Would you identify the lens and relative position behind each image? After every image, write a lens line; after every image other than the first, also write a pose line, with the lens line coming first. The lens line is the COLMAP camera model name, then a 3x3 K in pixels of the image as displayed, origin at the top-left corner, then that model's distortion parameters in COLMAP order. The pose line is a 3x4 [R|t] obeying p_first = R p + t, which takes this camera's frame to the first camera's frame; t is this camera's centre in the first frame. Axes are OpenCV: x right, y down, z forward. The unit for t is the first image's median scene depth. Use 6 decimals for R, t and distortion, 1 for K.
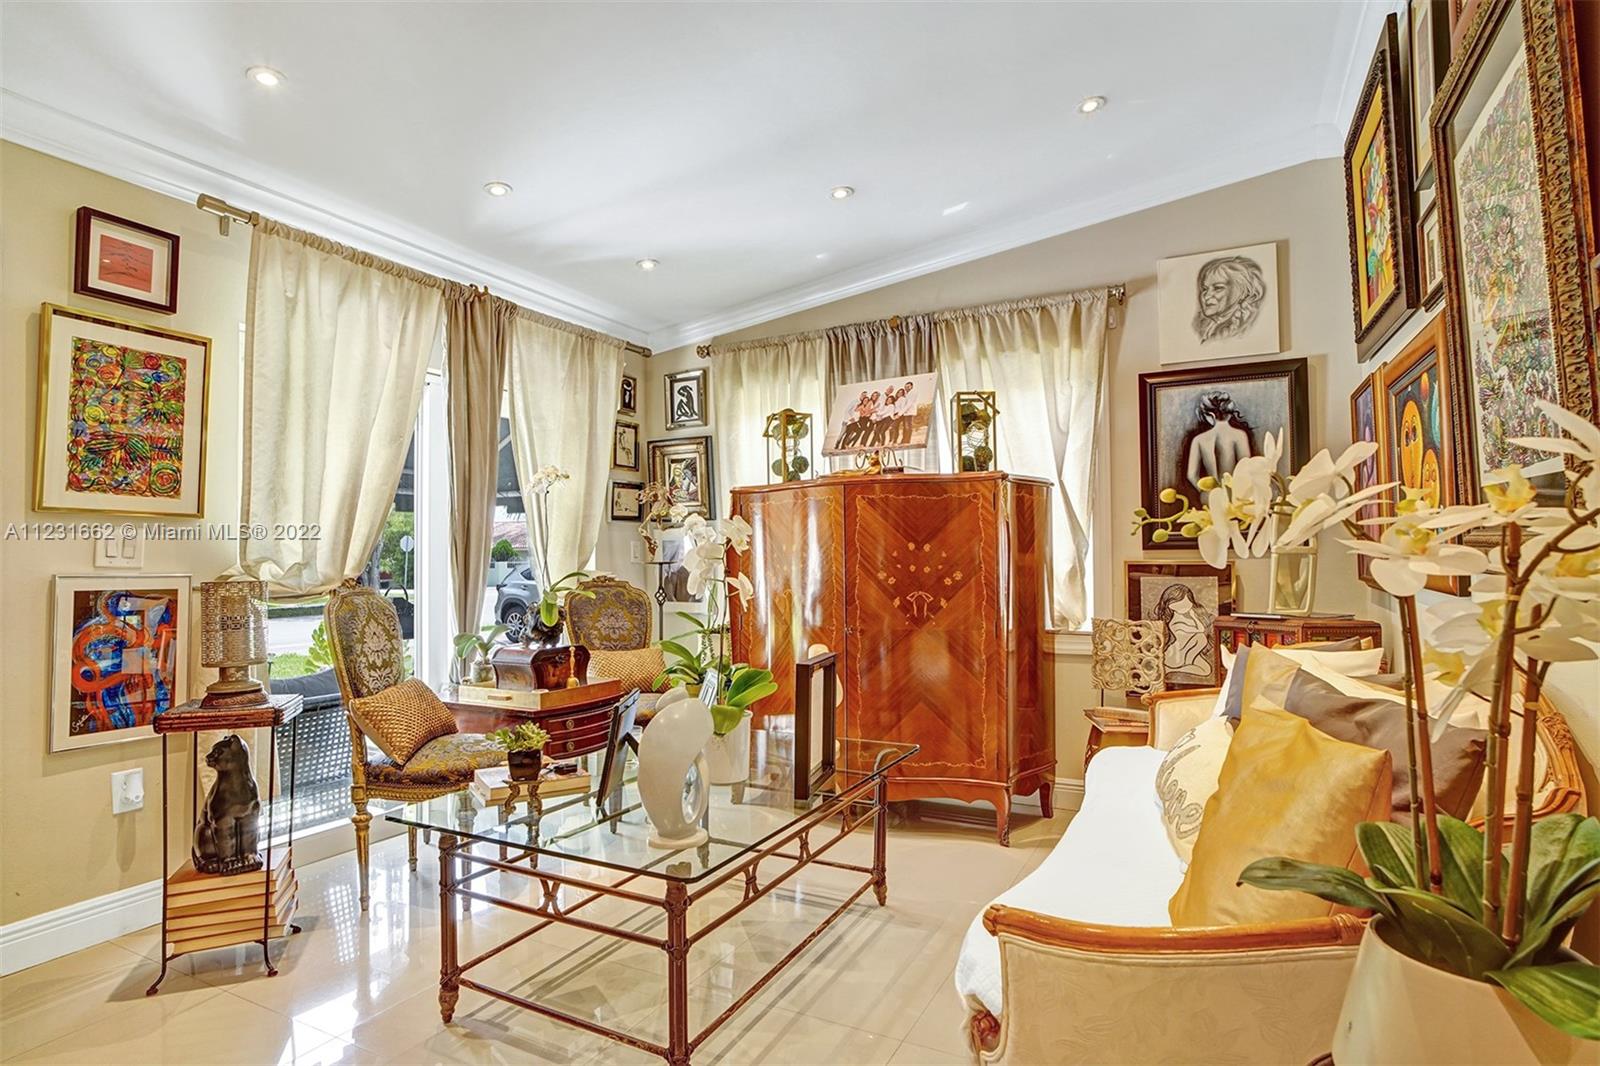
lens RADIAL K [[853.9, 0, 842.1], [0, 853.9, 538.1], [0, 0, 1]] dist [-0.037560, 0.016331]
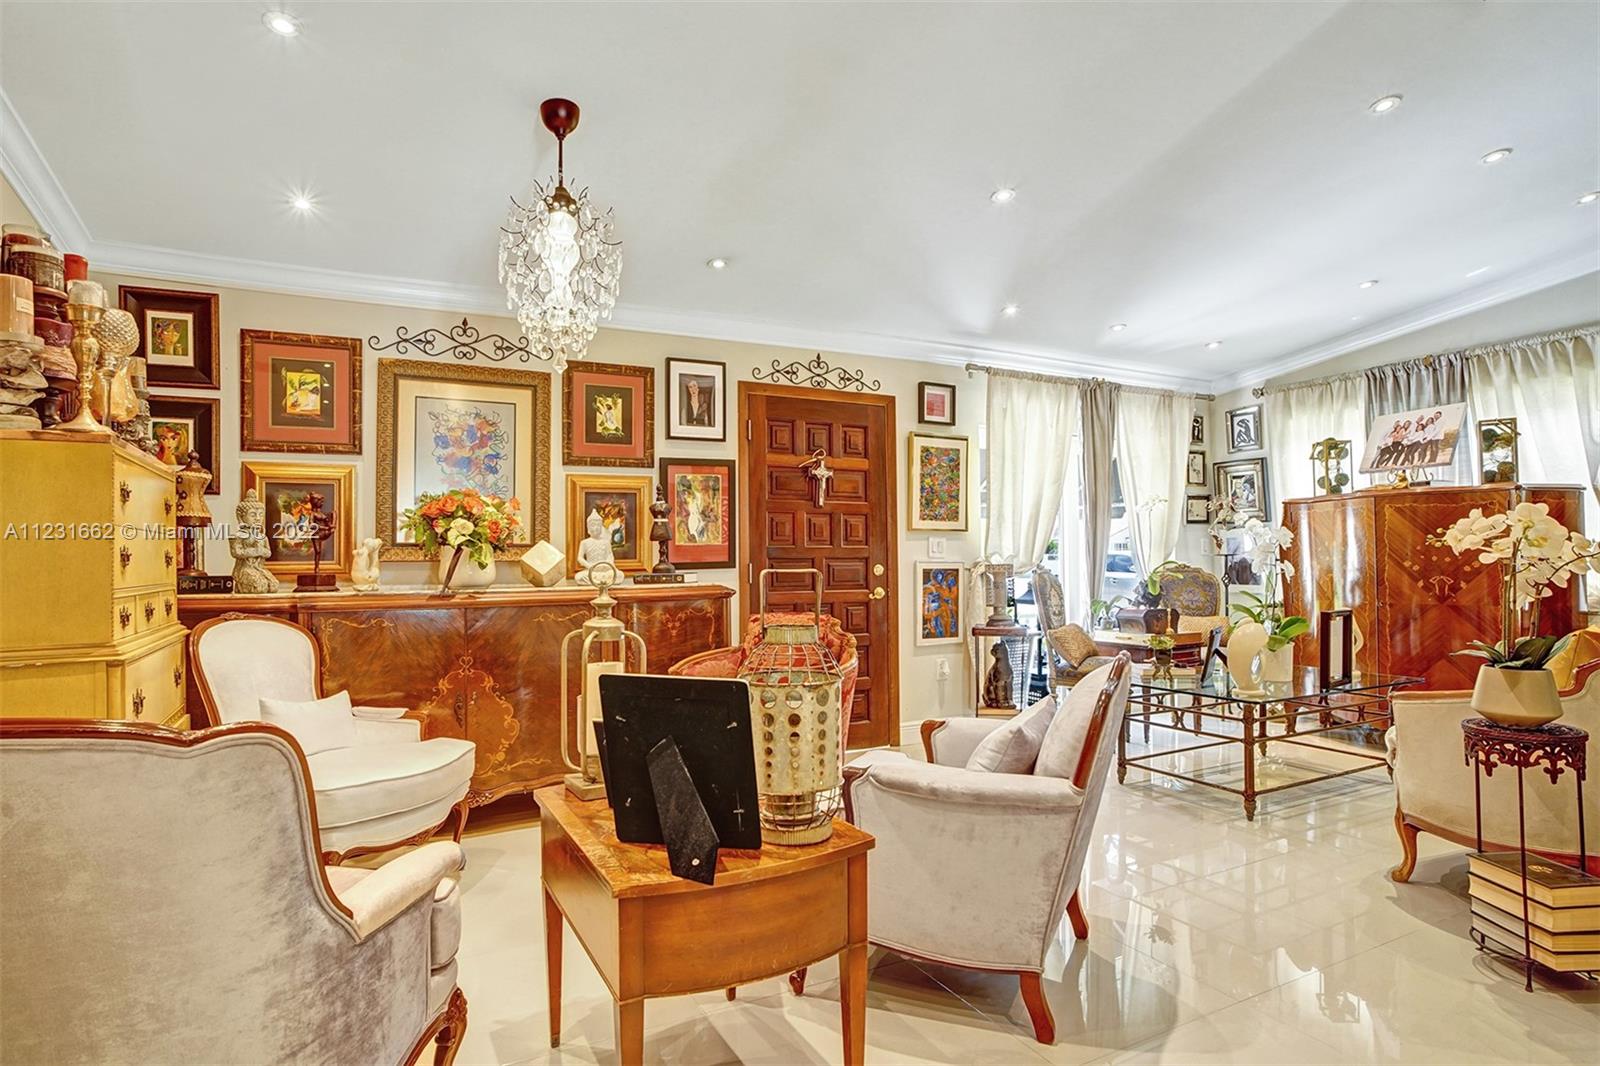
lens RADIAL K [[853.9, 0, 805.3], [0, 853.9, 538.4], [0, 0, 1]] dist [-0.037560, 0.016331]
pose [[0.793072, -0.011695, -0.609016, 0.104926], [0.017272, 0.999845, 0.003291, -0.017925], [0.608883, -0.013128, 0.793151, -0.652007]]
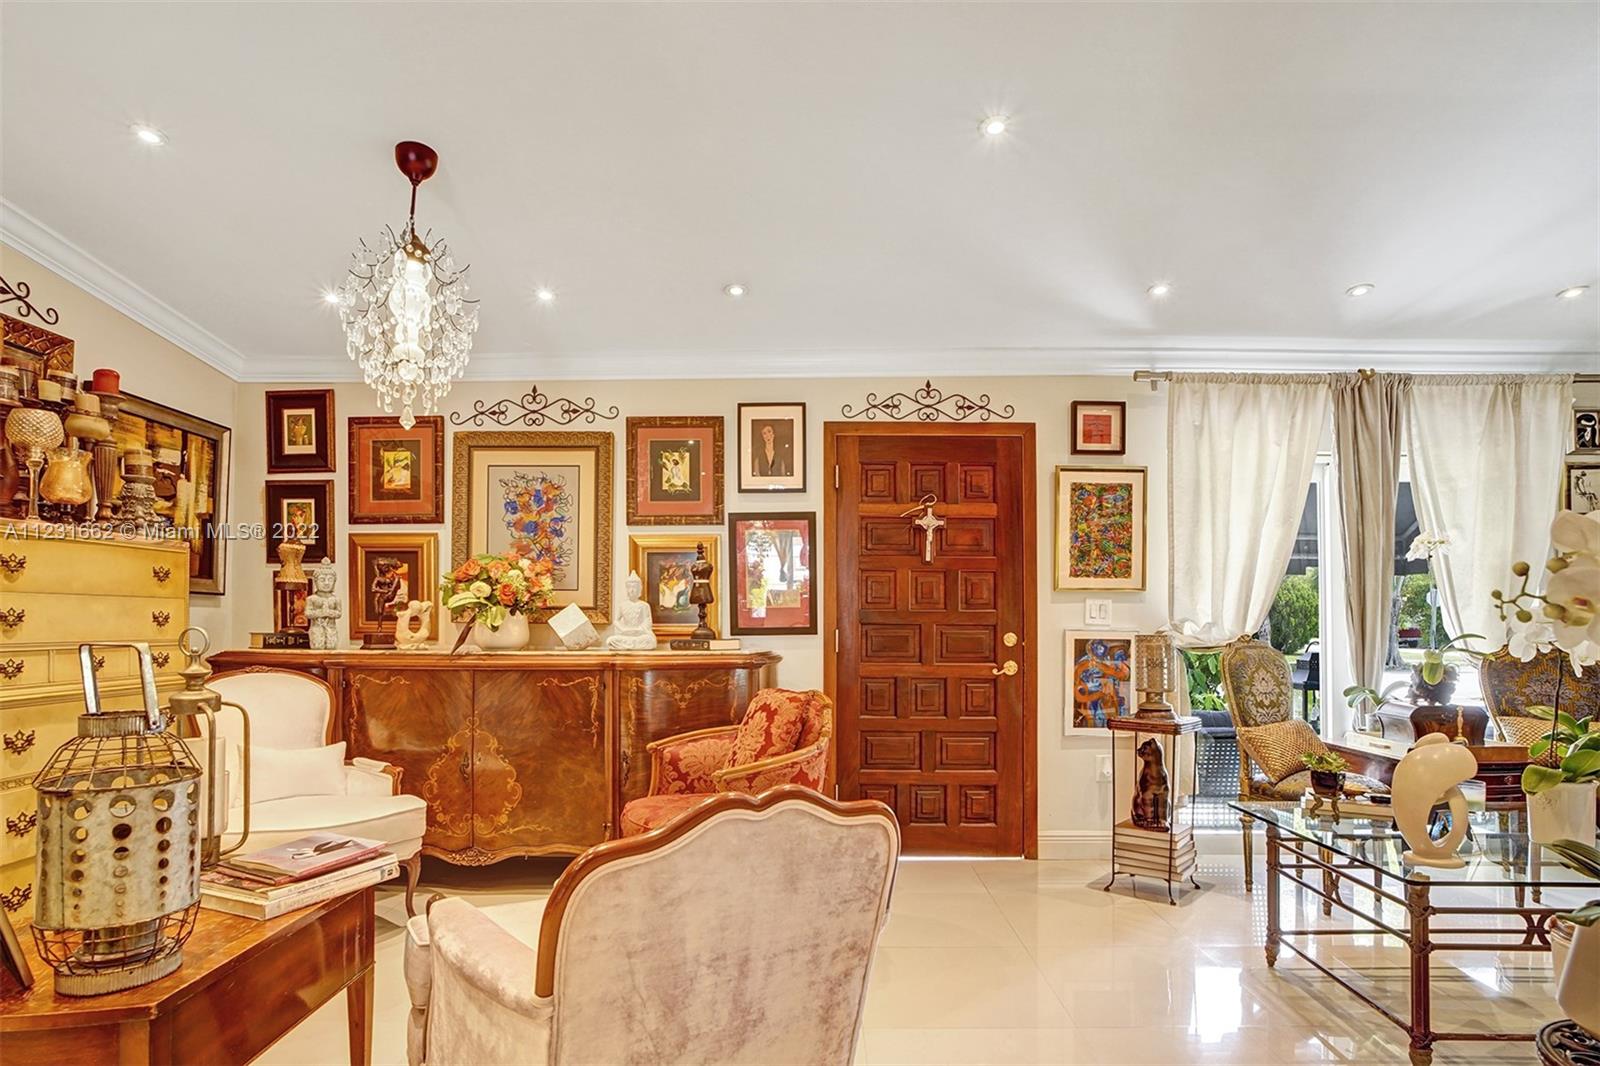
lens RADIAL K [[853.9, 0, 773.5], [0, 853.9, 603.8], [0, 0, 1]] dist [-0.037560, 0.016331]
pose [[0.415533, -0.010632, -0.909516, 0.262981], [0.017937, 0.999833, -0.003493, -0.007165], [0.909401, -0.014863, 0.415654, -0.166418]]
